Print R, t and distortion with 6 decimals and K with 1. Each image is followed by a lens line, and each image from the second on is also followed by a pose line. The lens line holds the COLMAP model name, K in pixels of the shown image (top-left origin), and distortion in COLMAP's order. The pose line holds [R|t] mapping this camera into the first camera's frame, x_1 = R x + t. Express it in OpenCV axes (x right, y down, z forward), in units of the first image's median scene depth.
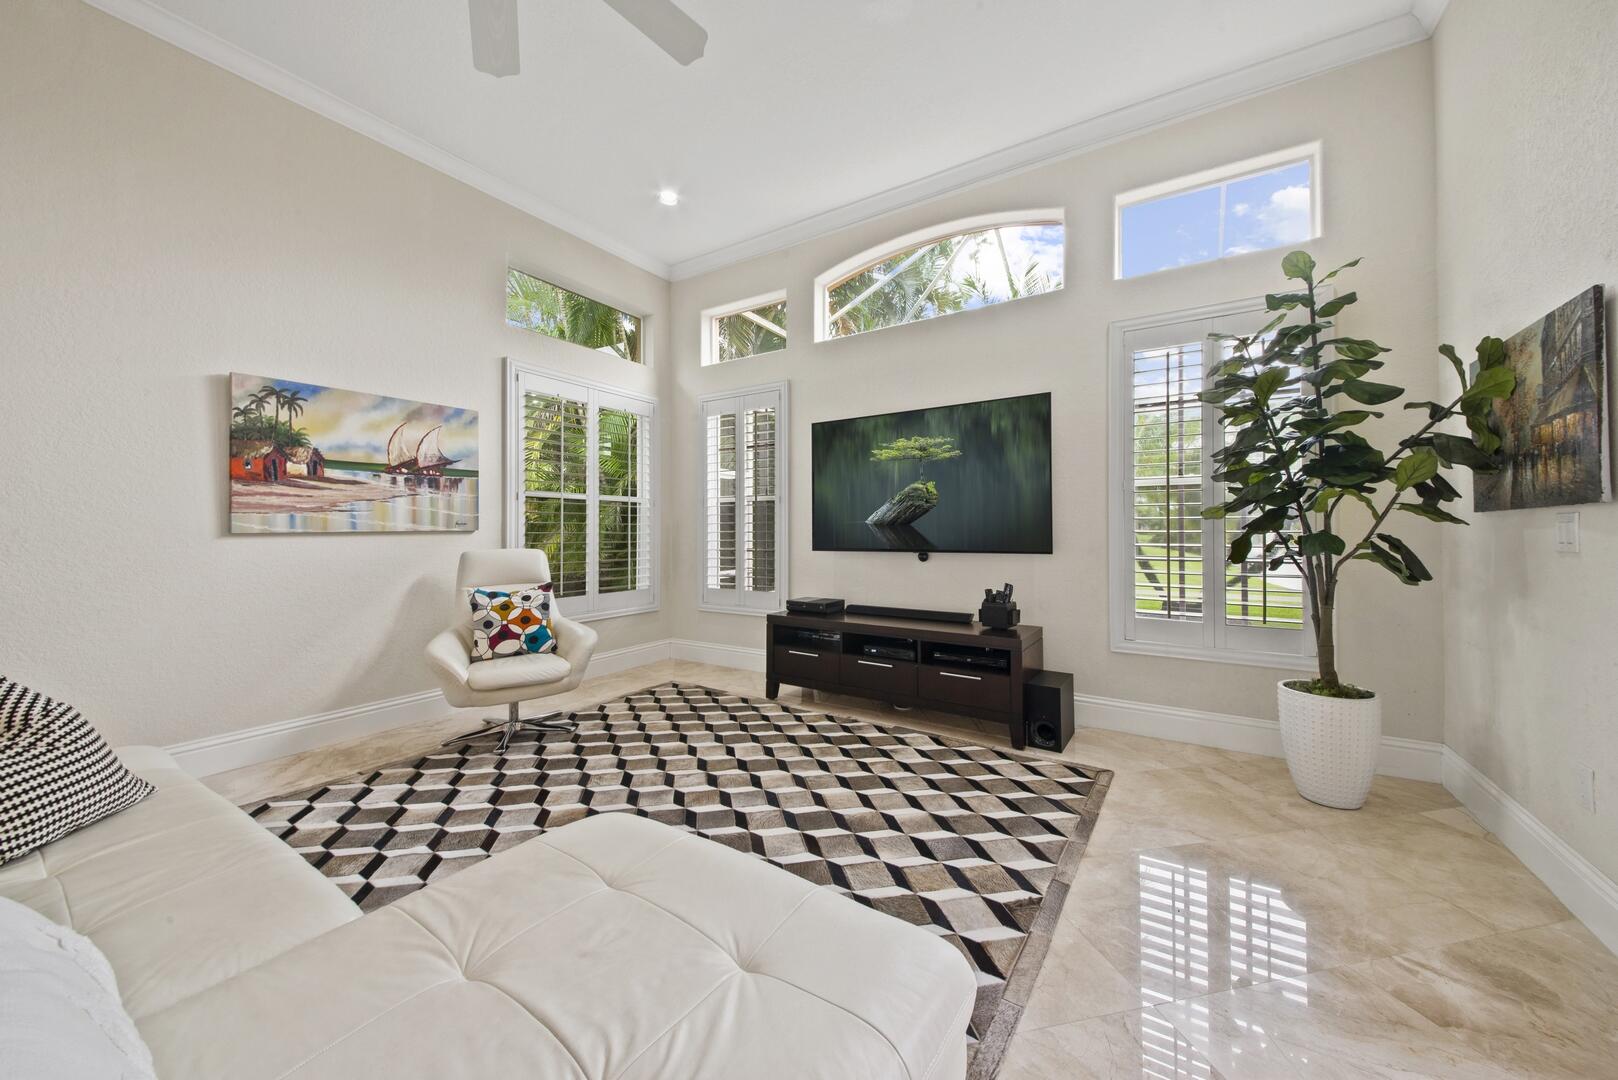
lens RADIAL K [[584.1, 0, 811.5], [0, 584.1, 525.8], [0, 0, 1]] dist [0.008558, -0.001232]
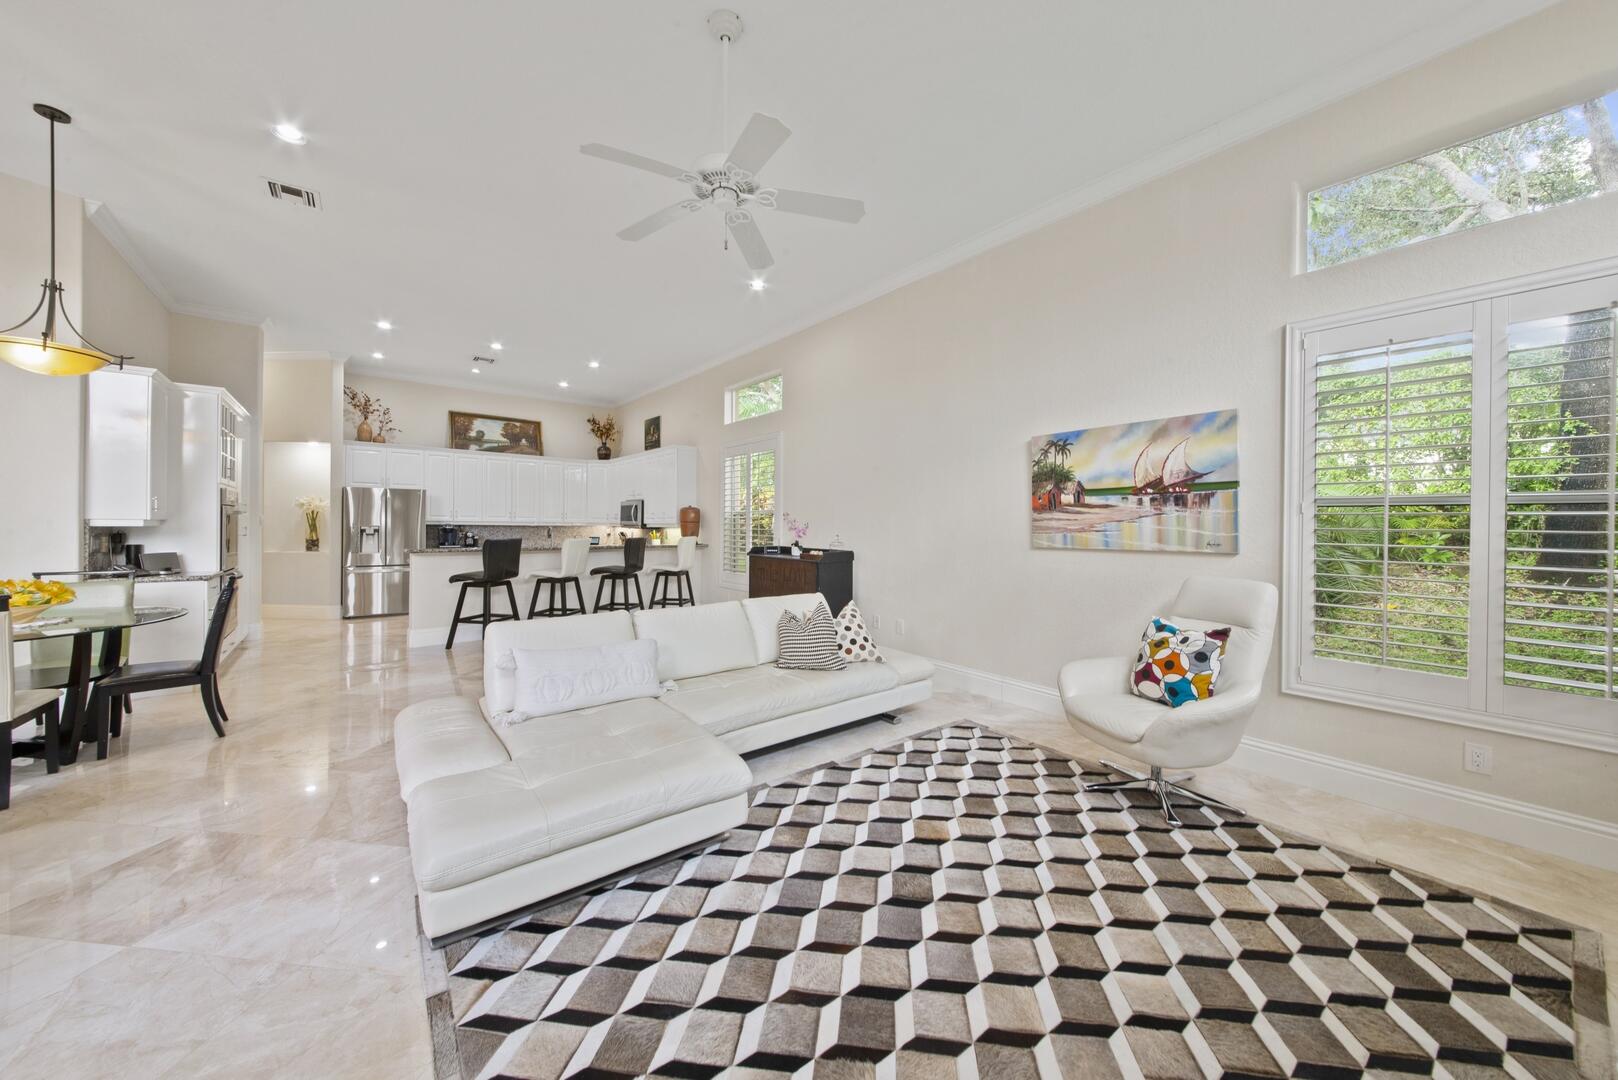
lens RADIAL K [[576.0, 0, 812.6], [0, 576.0, 519.0], [0, 0, 1]] dist [0.004639, -0.004592]
pose [[-0.326417, -0.009245, -0.945181, 0.447864], [-0.001338, 0.999956, -0.009318, -0.036520], [0.945225, -0.001777, -0.326415, 0.798488]]
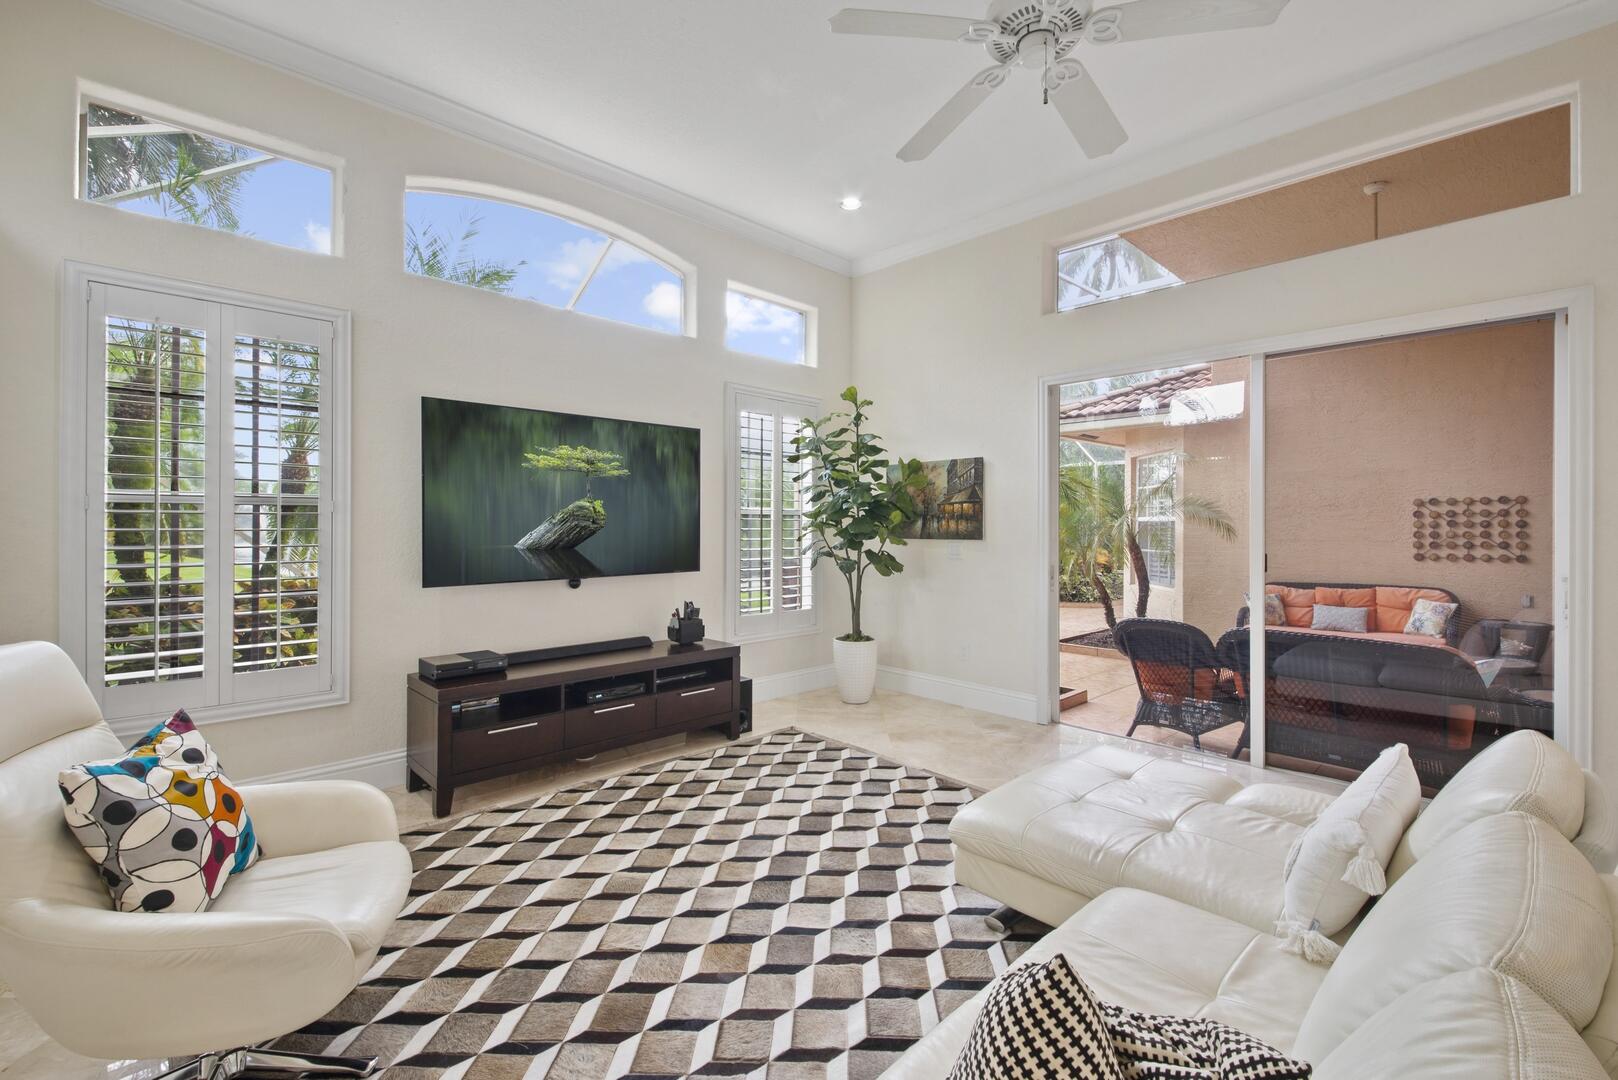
lens RADIAL K [[709.4, 0, 815.9], [0, 709.4, 527.9], [0, 0, 1]] dist [0.013458, -0.001544]
pose [[0.219418, 0.001879, 0.975629, -0.904600], [-0.010212, 0.999948, 0.000371, -0.040798], [-0.975578, -0.010045, 0.219426, 0.486976]]
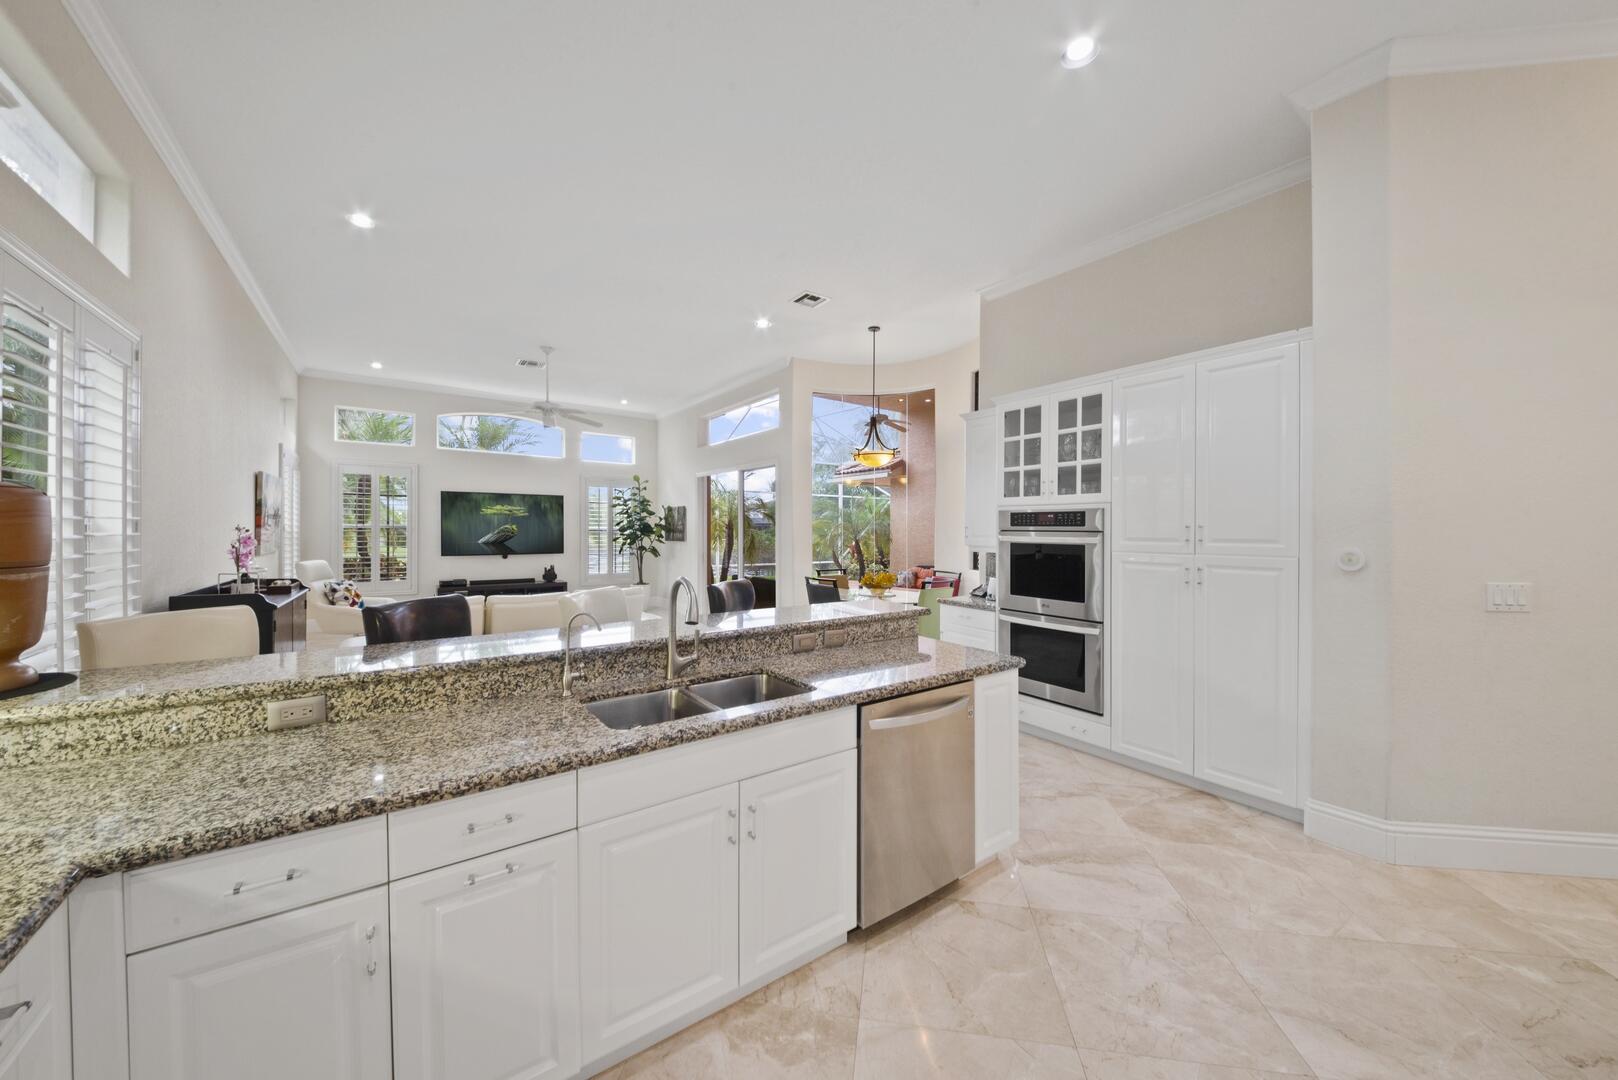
lens RADIAL K [[576.0, 0, 814.7], [0, 576.0, 528.6], [0, 0, 1]] dist [0.004639, -0.004592]
pose [[0.368312, 0.008983, 0.929659, -1.745469], [-0.014551, 0.999887, -0.003896, -0.079829], [-0.929588, -0.012093, 0.368401, -1.155230]]
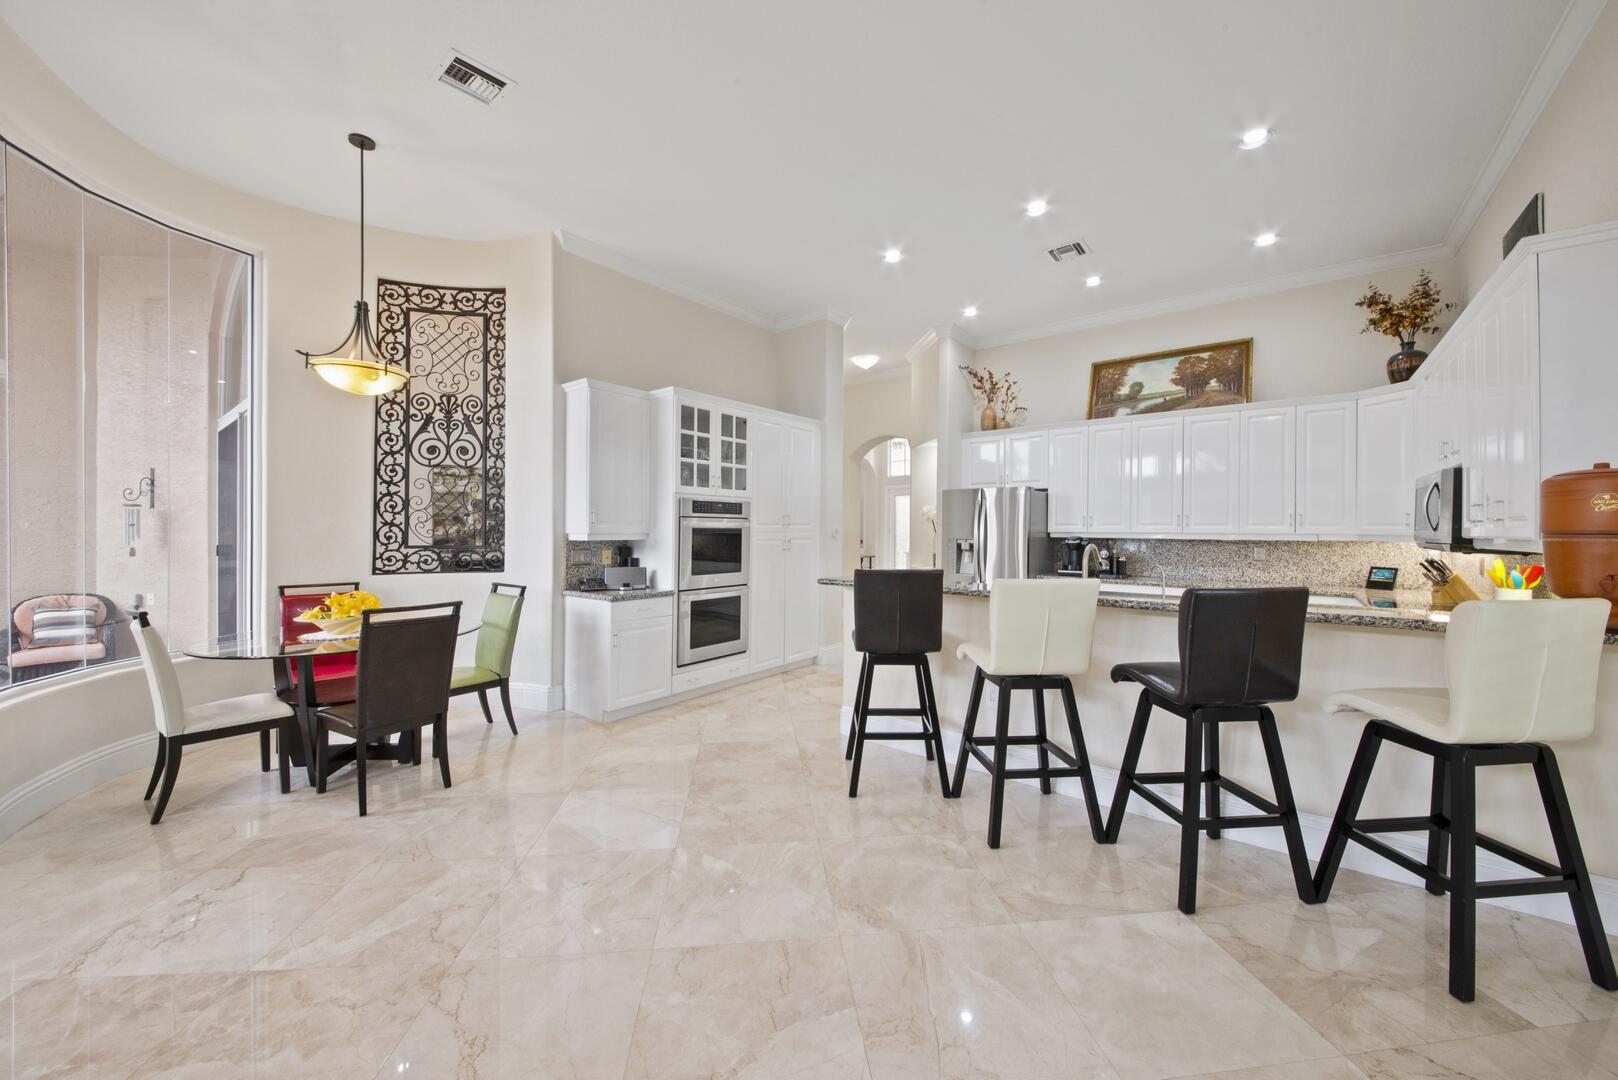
lens RADIAL K [[612.1, 0, 805.7], [0, 612.1, 517.5], [0, 0, 1]] dist [0.014659, -0.001640]
pose [[-0.993347, 0.003589, 0.115104, -0.901402], [0.000869, 0.999719, -0.023675, -0.051516], [-0.115156, -0.023417, -0.993071, 0.256080]]
